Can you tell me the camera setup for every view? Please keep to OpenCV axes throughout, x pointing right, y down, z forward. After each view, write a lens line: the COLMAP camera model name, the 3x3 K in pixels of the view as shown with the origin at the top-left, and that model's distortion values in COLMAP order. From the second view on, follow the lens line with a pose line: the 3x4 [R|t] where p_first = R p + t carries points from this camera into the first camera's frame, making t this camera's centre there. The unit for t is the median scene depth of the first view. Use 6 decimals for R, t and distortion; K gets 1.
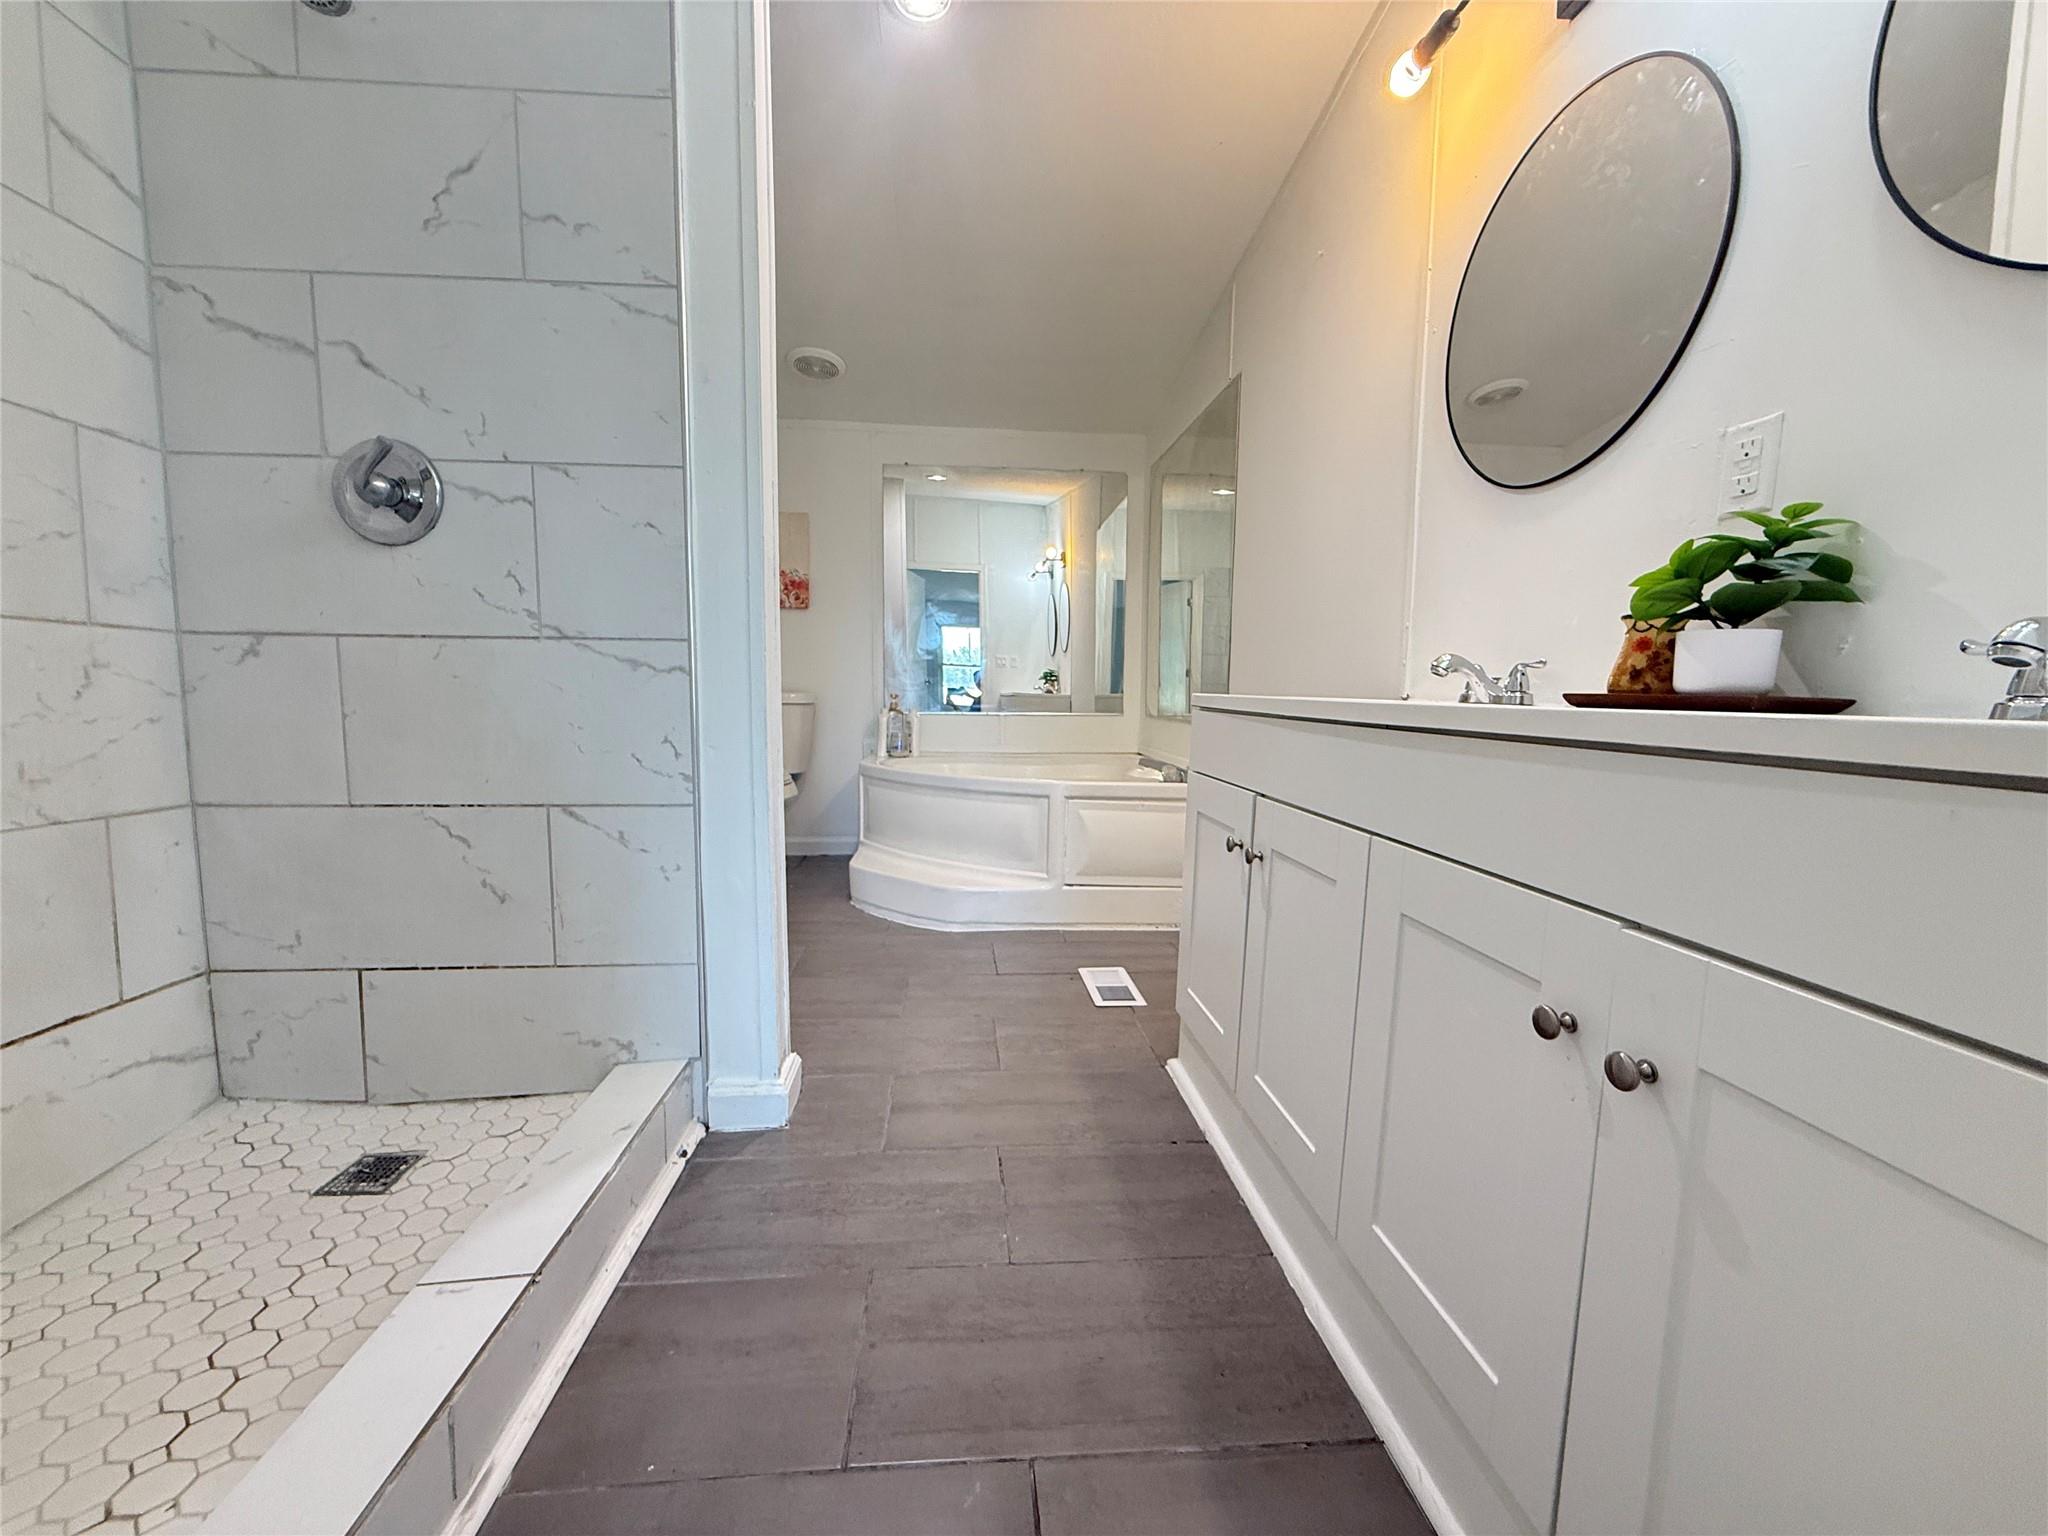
lens RADIAL K [[826.2, 0, 1024.0], [0, 826.2, 768.0], [0, 0, 1]] dist [-0.000930, -0.000046]
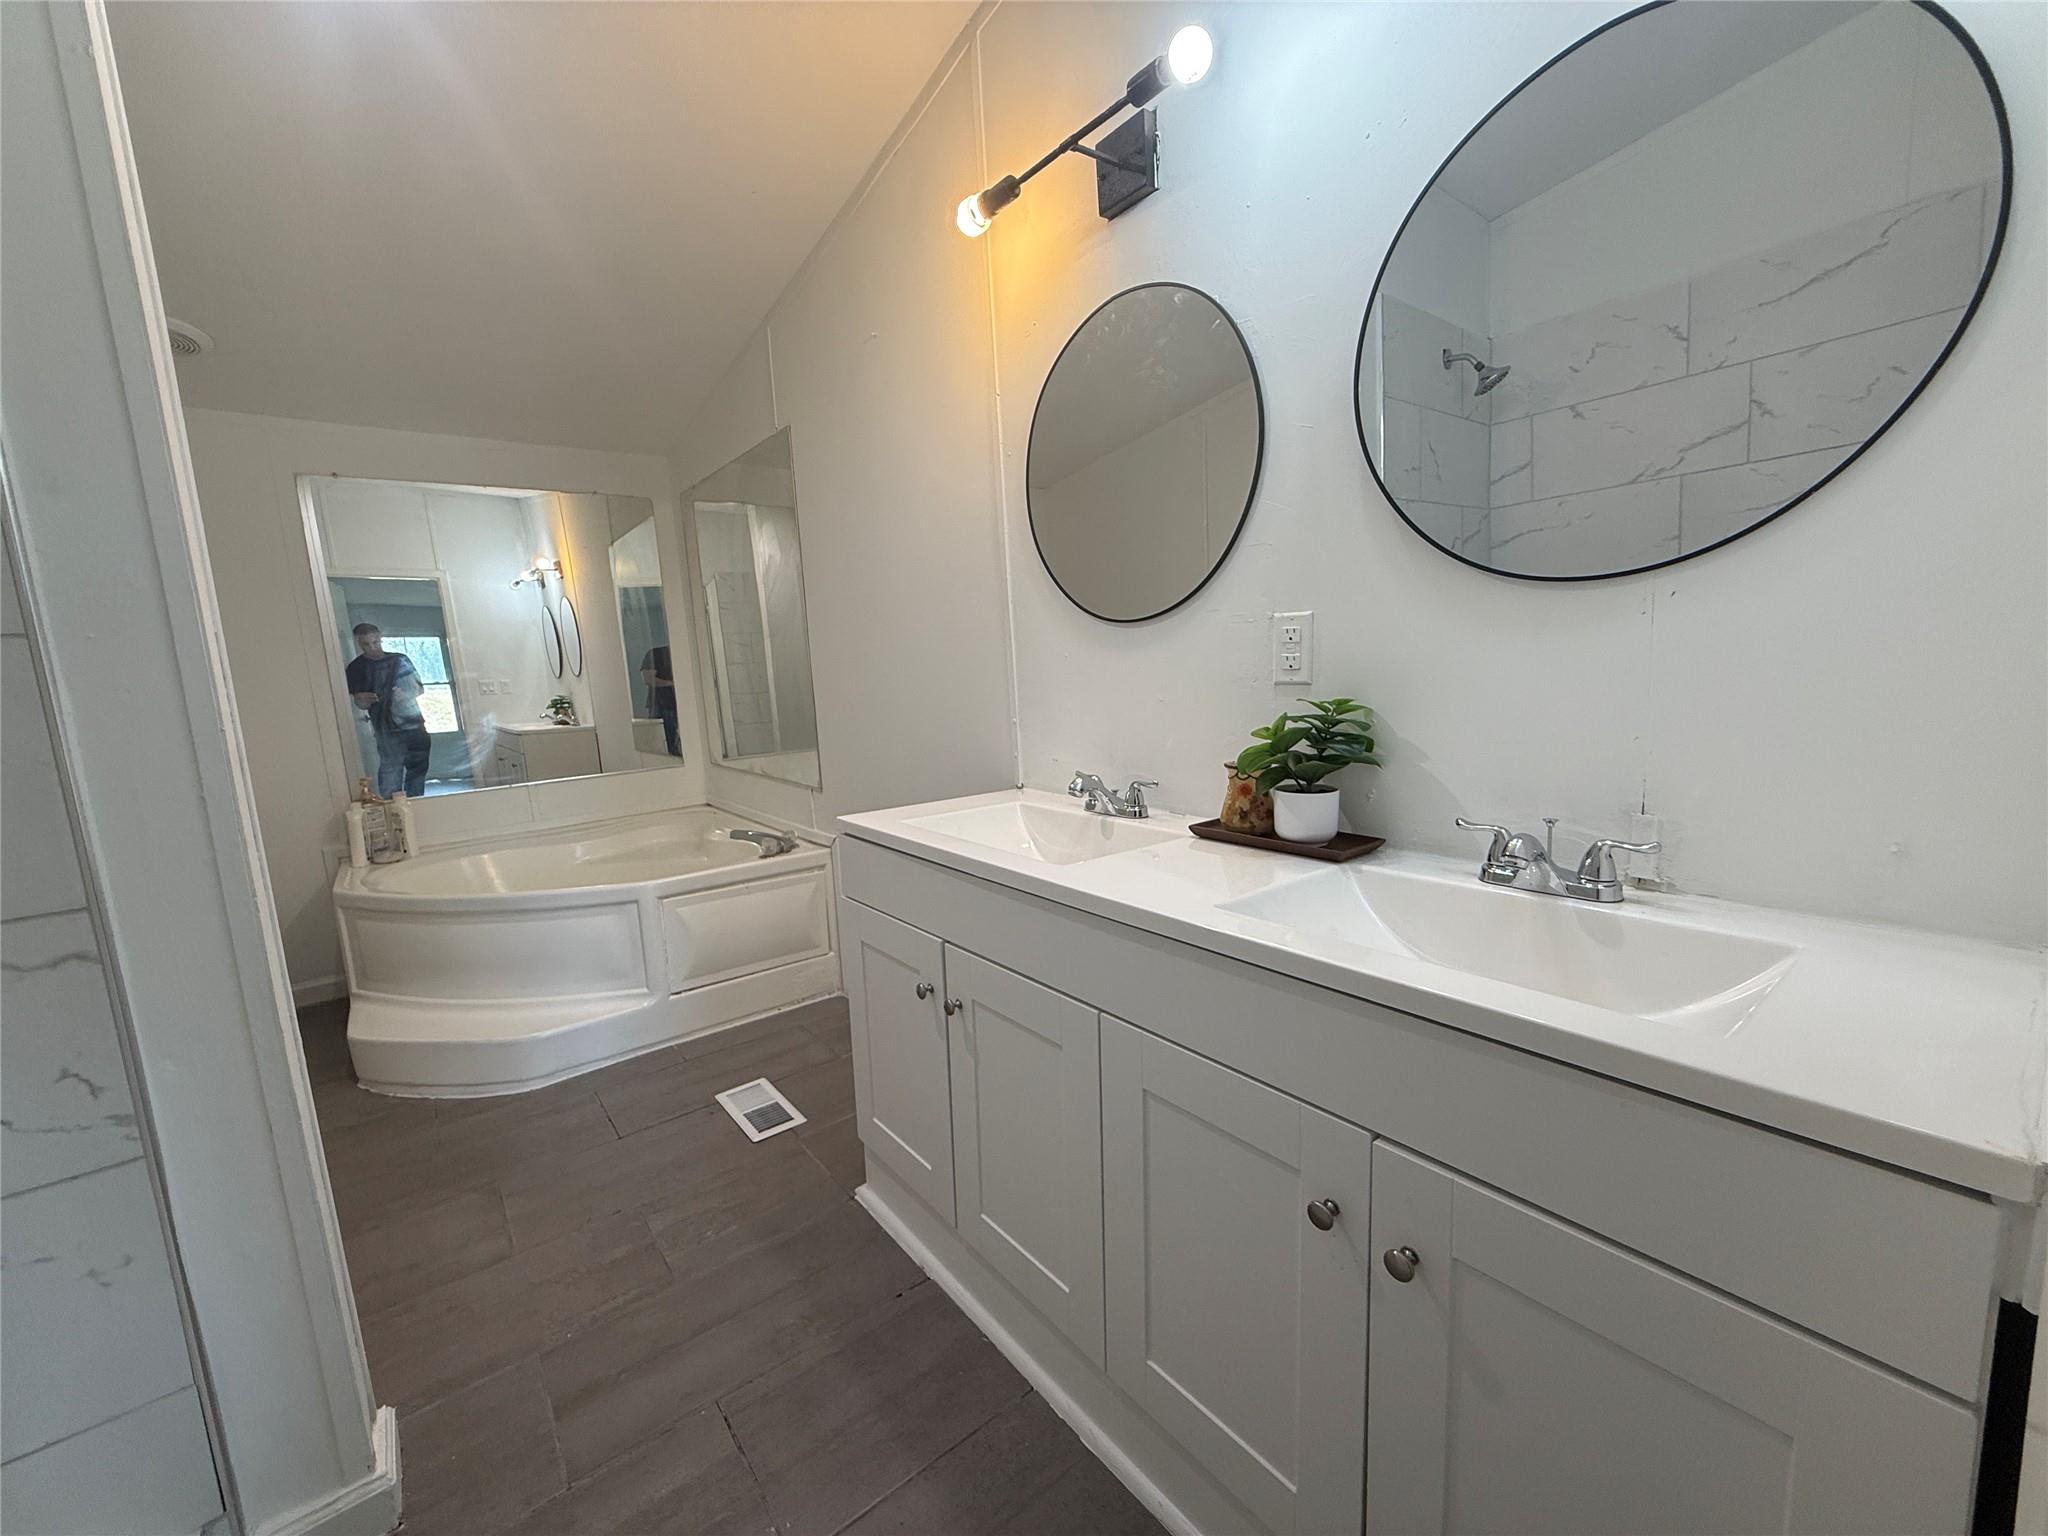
lens RADIAL K [[813.7, 0, 1024.0], [0, 813.7, 768.0], [0, 0, 1]] dist [0.000784, 0.000595]
pose [[0.835731, -0.130630, 0.533376, -0.108319], [0.113657, 0.991410, 0.064723, -0.180041], [-0.537249, 0.006530, 0.843398, 0.085325]]
